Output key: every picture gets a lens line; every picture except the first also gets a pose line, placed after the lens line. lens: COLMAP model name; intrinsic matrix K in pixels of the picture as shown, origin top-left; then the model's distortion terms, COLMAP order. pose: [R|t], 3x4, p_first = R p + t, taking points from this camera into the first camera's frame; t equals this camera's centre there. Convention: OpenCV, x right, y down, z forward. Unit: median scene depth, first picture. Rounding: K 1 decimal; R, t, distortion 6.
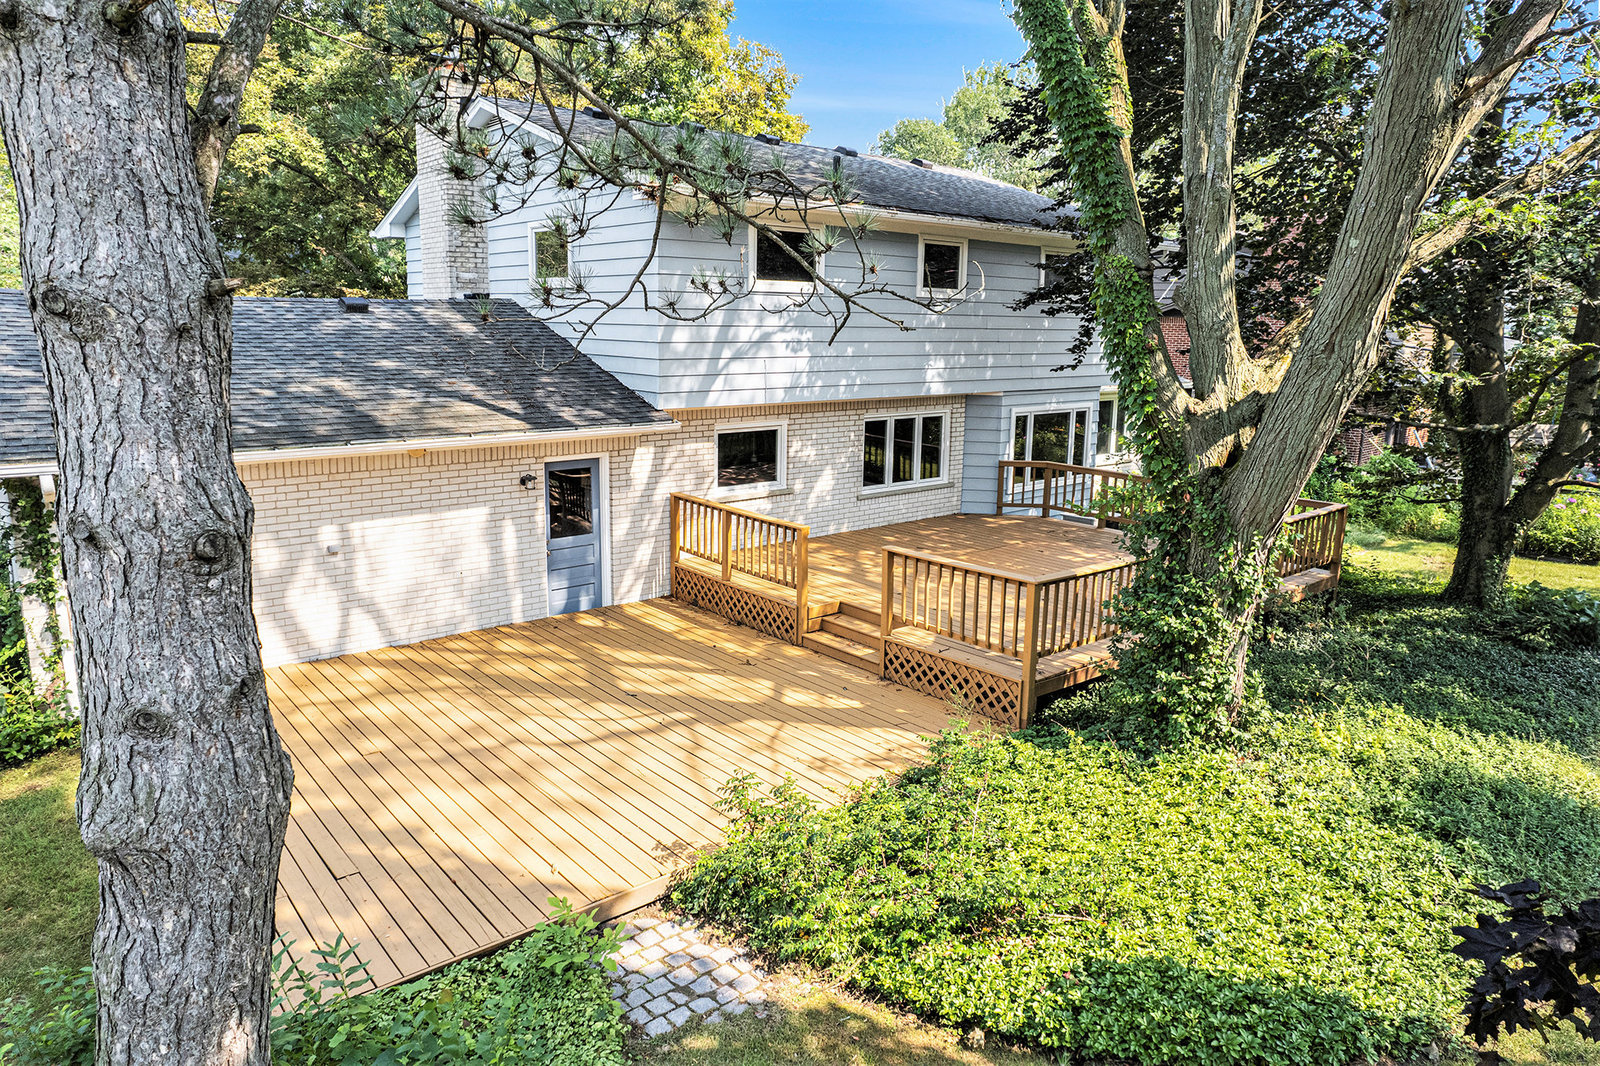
lens RADIAL K [[1009.9, 0, 797.4], [0, 1009.9, 532.0], [0, 0, 1]] dist [-0.006270, -0.000089]
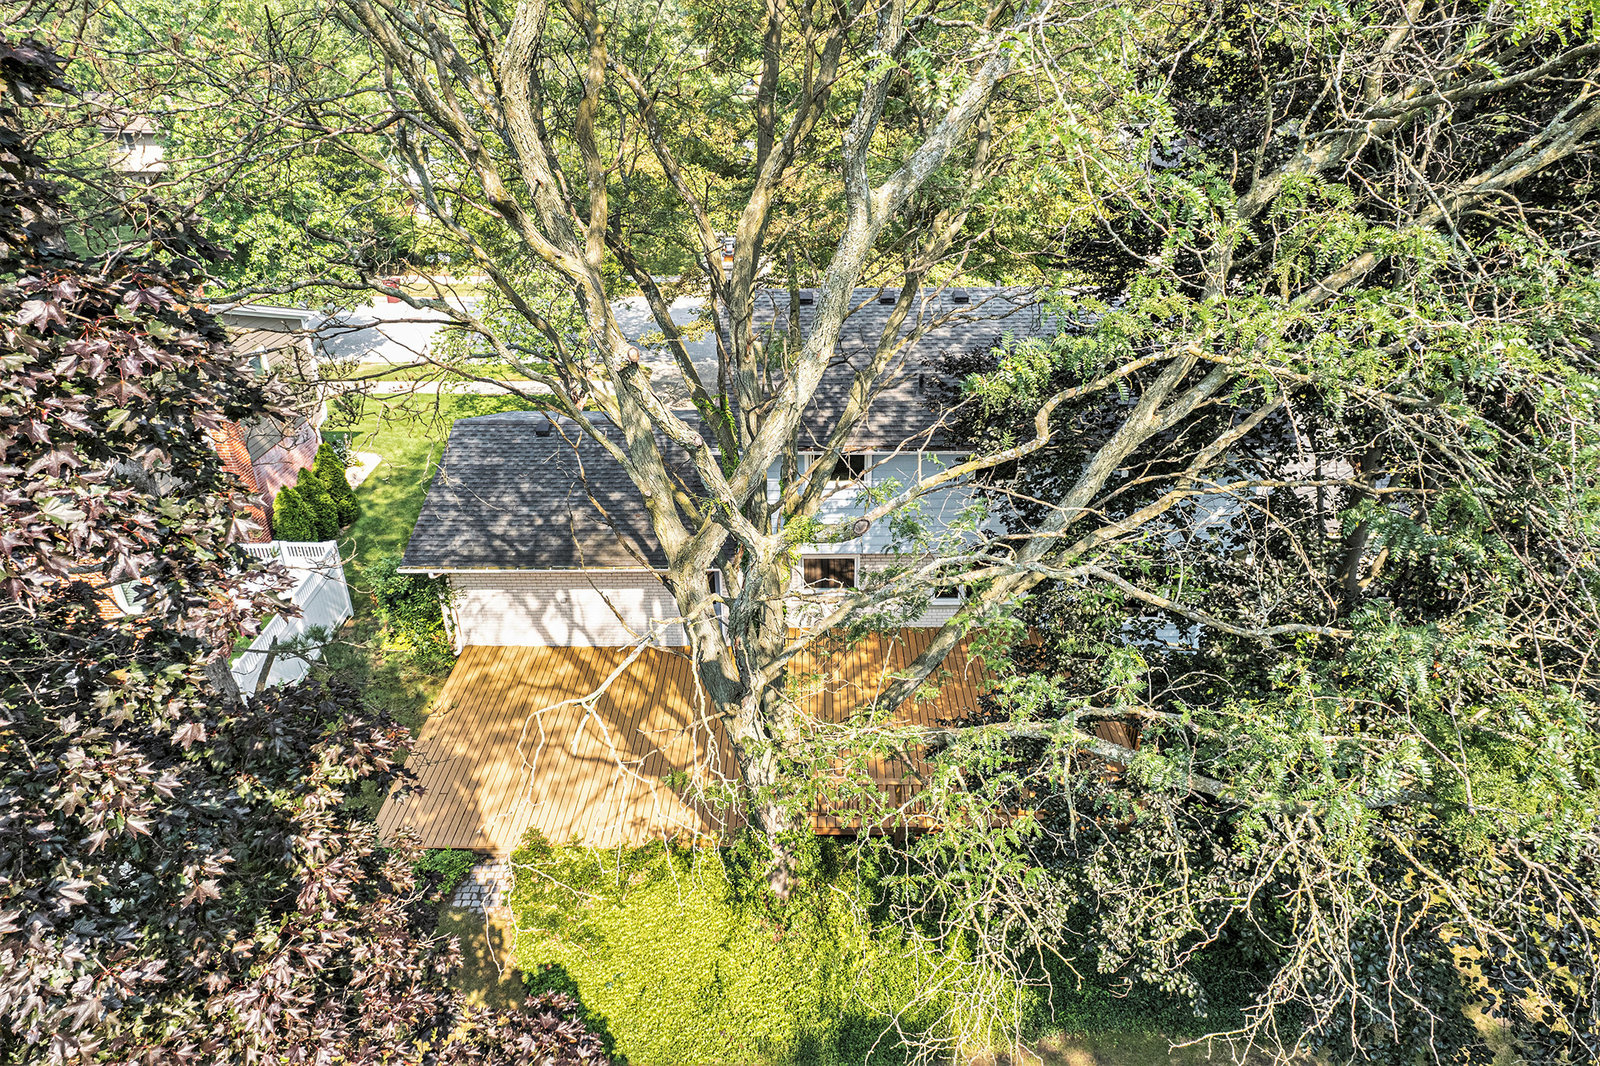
lens RADIAL K [[1009.9, 0, 799.1], [0, 1009.9, 533.4], [0, 0, 1]] dist [-0.006270, -0.000089]
pose [[0.771036, 0.292681, -0.565545, 1.082510], [-0.142666, 0.944936, 0.294520, -0.837570], [0.620604, -0.146402, 0.770336, -0.258526]]
